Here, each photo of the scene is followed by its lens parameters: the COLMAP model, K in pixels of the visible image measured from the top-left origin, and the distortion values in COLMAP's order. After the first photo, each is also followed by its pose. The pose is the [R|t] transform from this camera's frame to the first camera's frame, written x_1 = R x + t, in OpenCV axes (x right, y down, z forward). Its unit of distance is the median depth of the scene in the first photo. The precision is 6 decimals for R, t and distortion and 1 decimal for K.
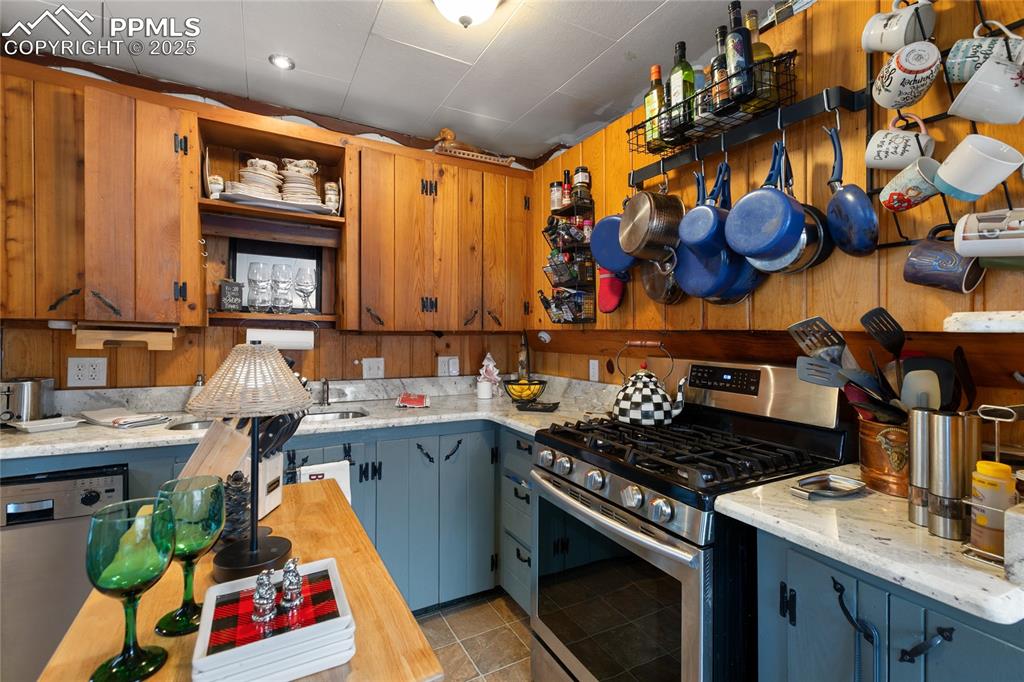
lens RADIAL K [[466.1, 0, 520.9], [0, 466.1, 327.9], [0, 0, 1]] dist [-0.000312, 0.000221]
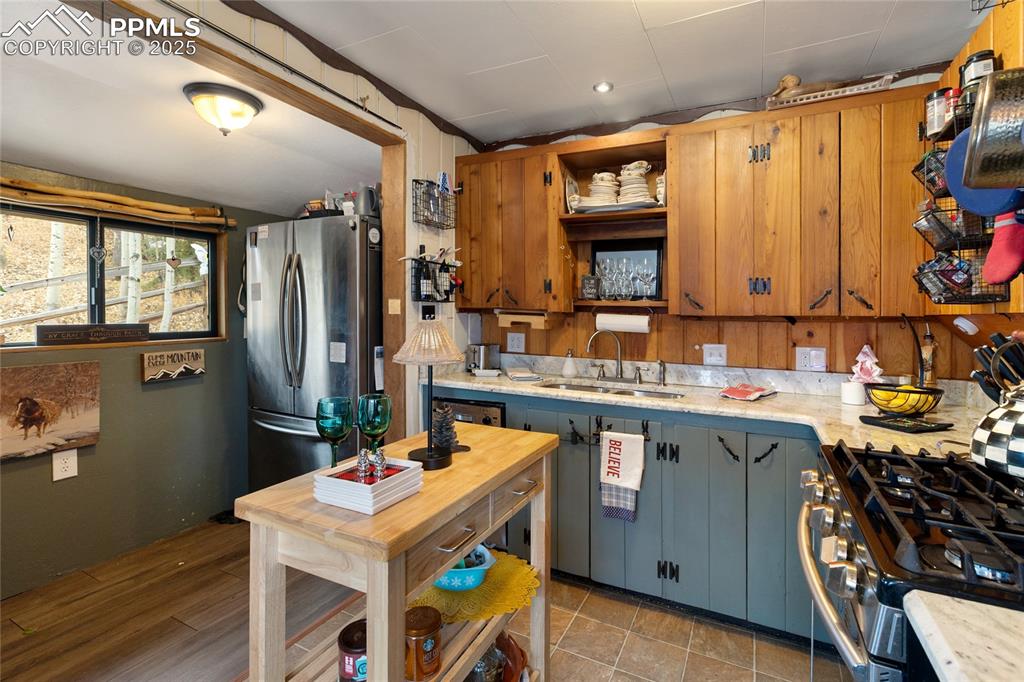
lens RADIAL K [[471.4, 0, 510.3], [0, 471.4, 319.6], [0, 0, 1]] dist [0.000817, -0.000137]
pose [[0.553821, 0.005414, -0.832618, 0.305626], [-0.000943, 0.999982, 0.005874, 0.009539], [0.832635, -0.002468, 0.553817, 0.121041]]
